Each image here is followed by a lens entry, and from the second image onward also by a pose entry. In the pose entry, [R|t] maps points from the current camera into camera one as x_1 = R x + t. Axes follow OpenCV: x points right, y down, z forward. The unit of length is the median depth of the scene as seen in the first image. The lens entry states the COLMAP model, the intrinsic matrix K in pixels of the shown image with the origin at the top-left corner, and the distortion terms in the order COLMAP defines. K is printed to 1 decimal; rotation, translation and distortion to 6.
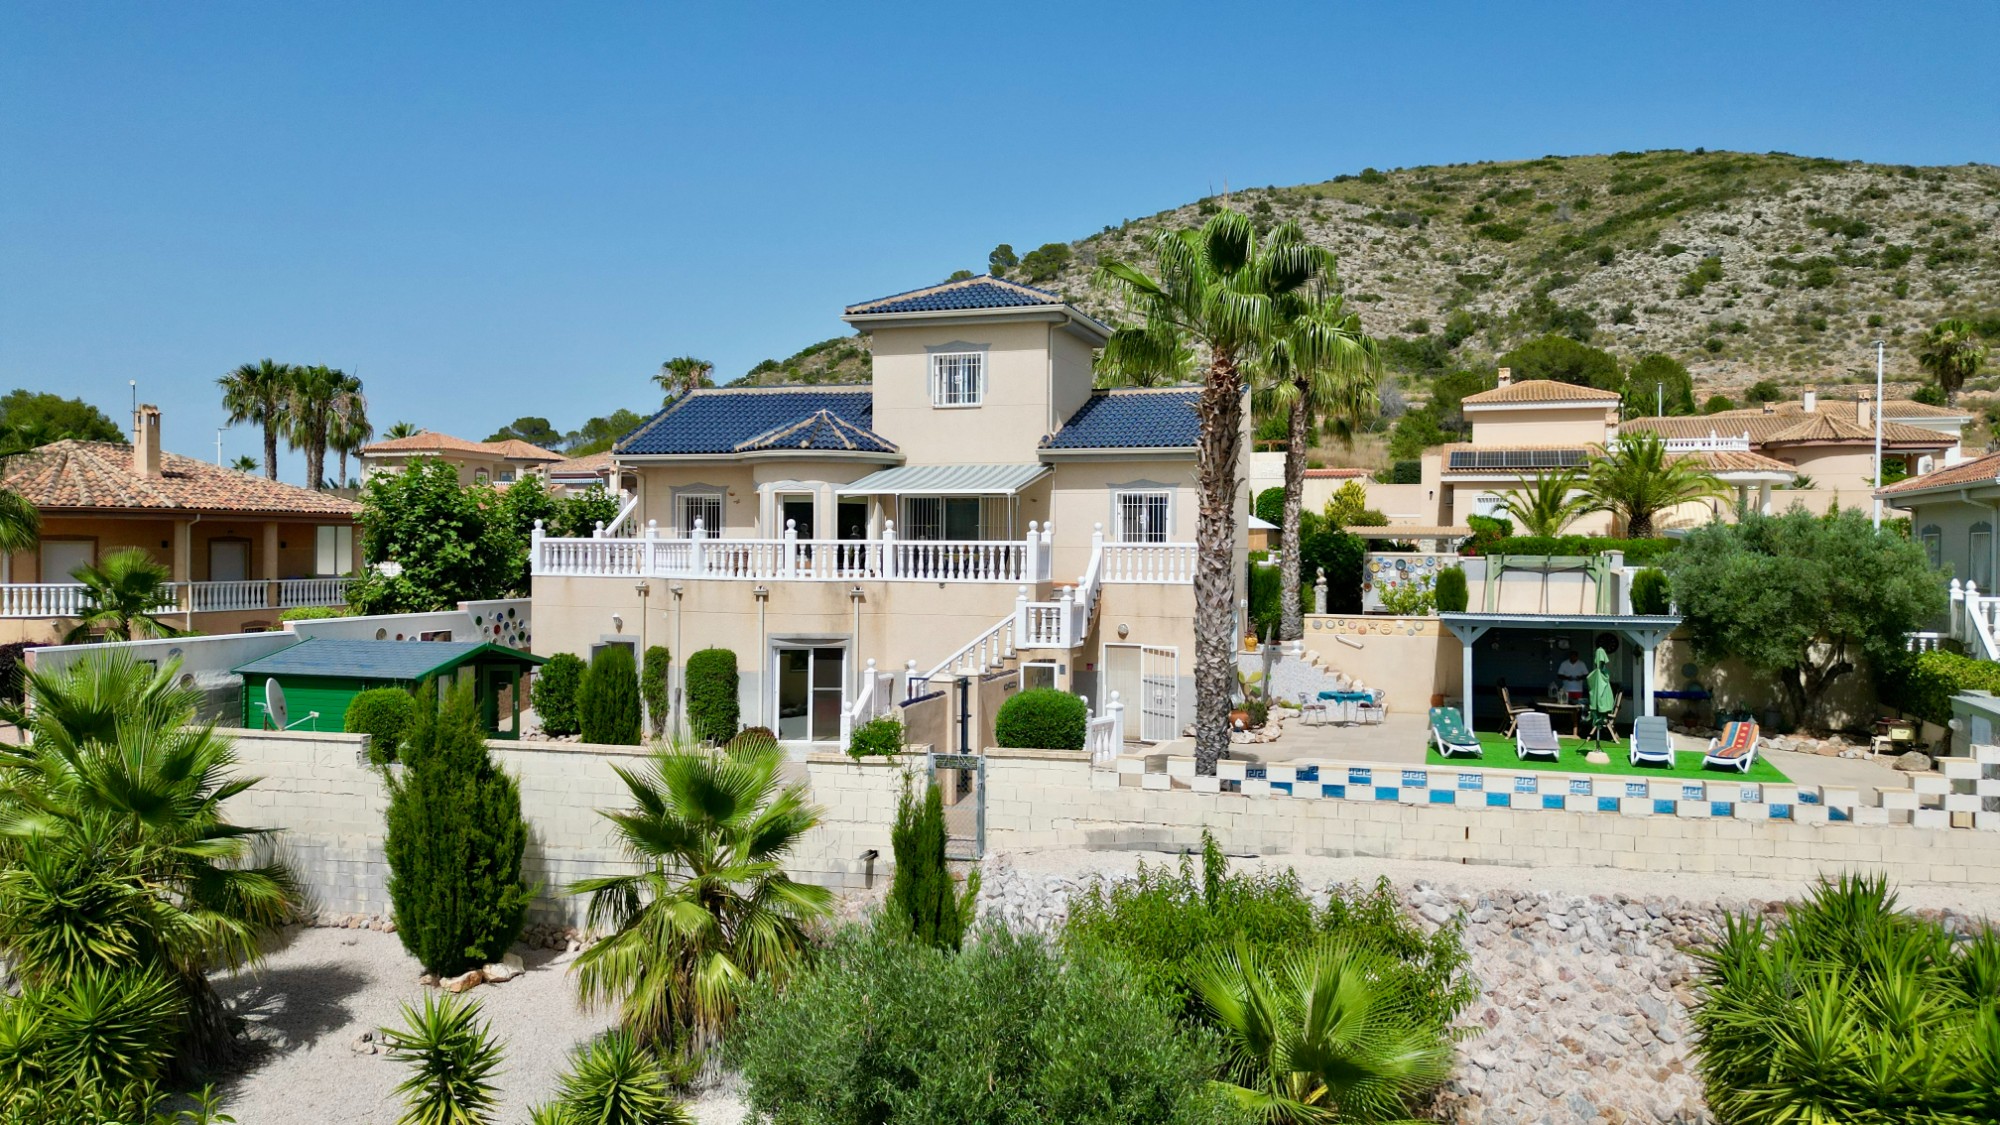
lens RADIAL K [[1407.3, 0, 997.8], [0, 1407.3, 559.2], [0, 0, 1]] dist [0.064066, -0.064074]
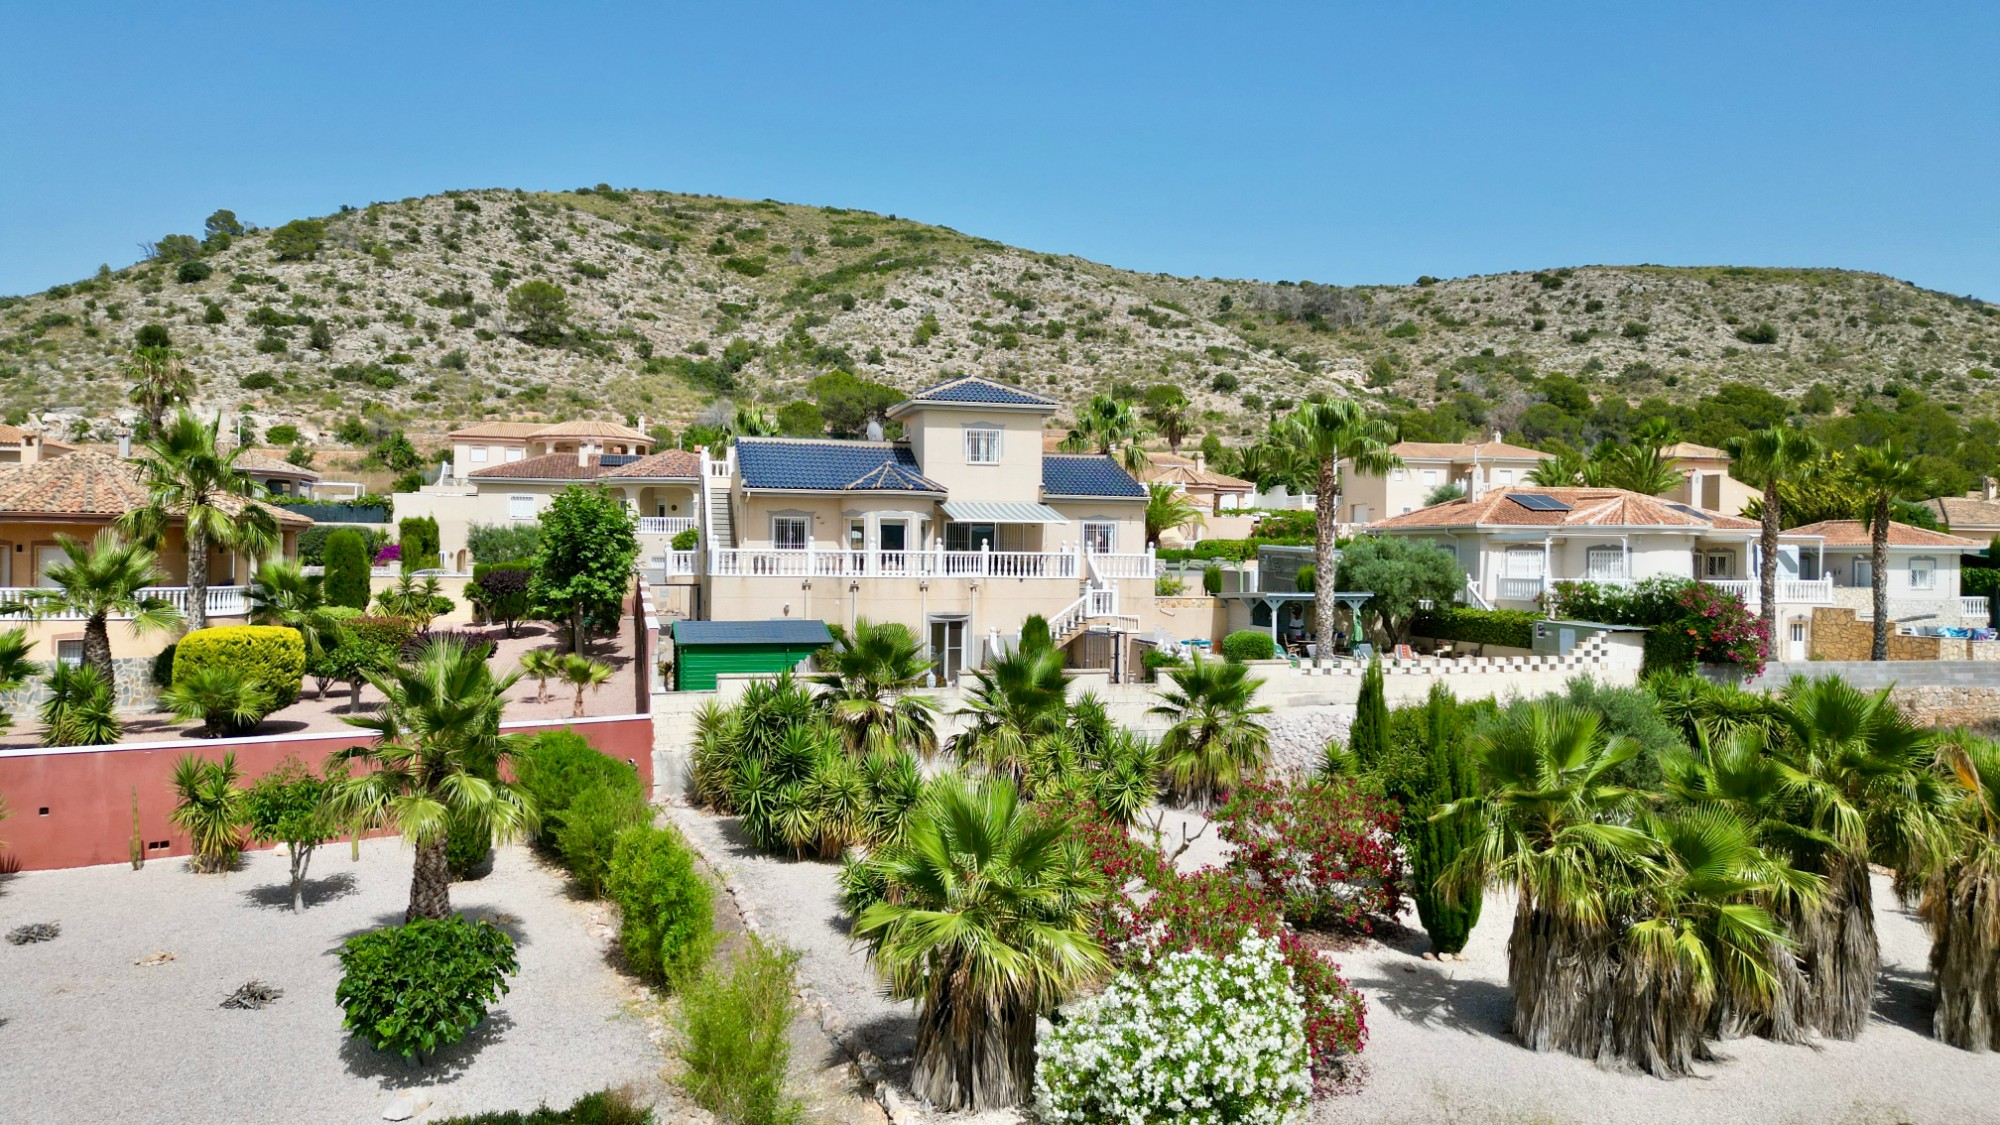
lens RADIAL K [[1407.3, 0, 998.7], [0, 1407.3, 560.5], [0, 0, 1]] dist [0.064066, -0.064074]
pose [[0.832956, 0.000222, 0.553339, -0.719103], [-0.000187, 1.000000, -0.000120, -0.002628], [-0.553339, -0.000003, 0.832956, -0.237052]]
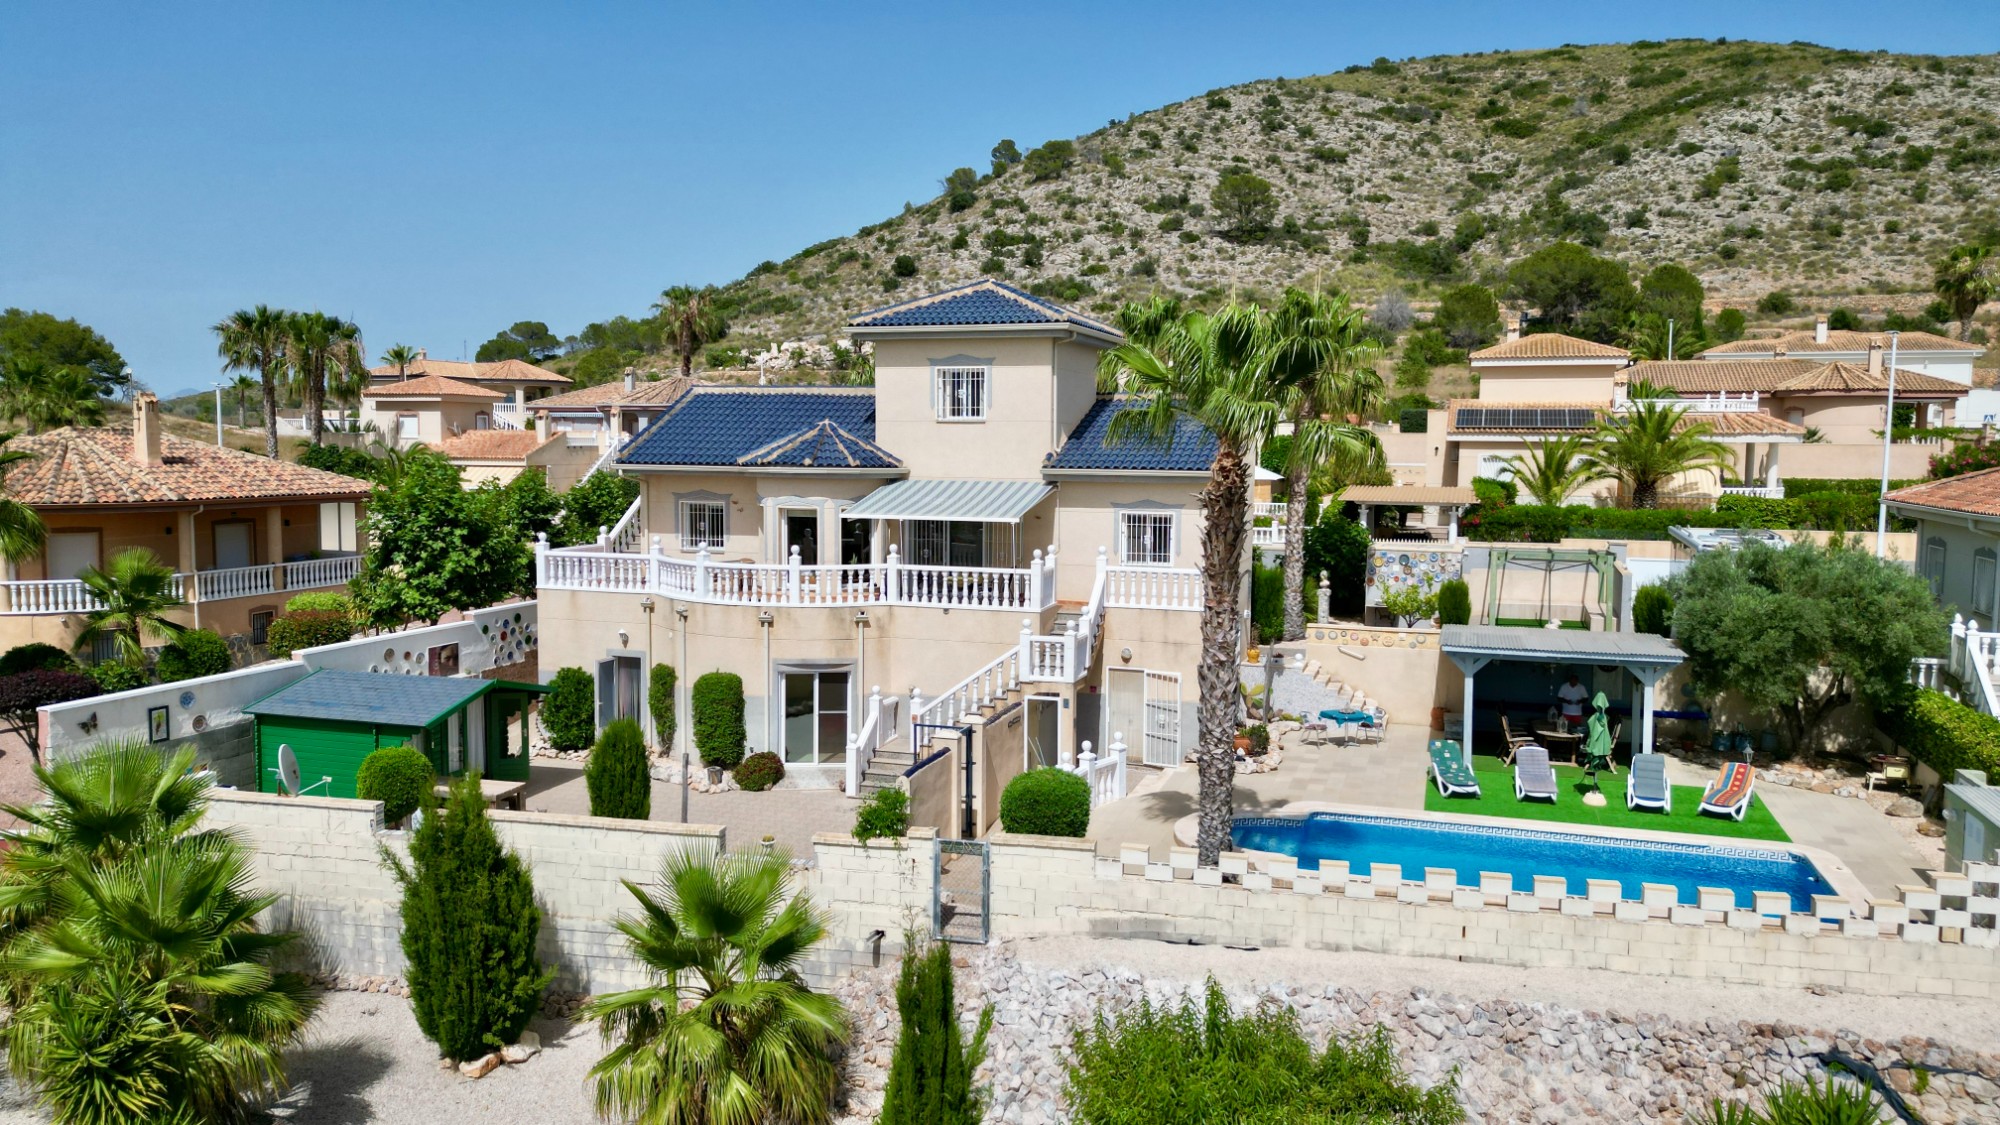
lens RADIAL K [[1407.3, 0, 997.4], [0, 1407.3, 557.9], [0, 0, 1]] dist [0.064066, -0.064074]
pose [[0.999998, 0.000303, -0.001878, -0.001004], [-0.000159, 0.997087, 0.076276, -0.073323], [0.001895, -0.076276, 0.997085, 0.002097]]
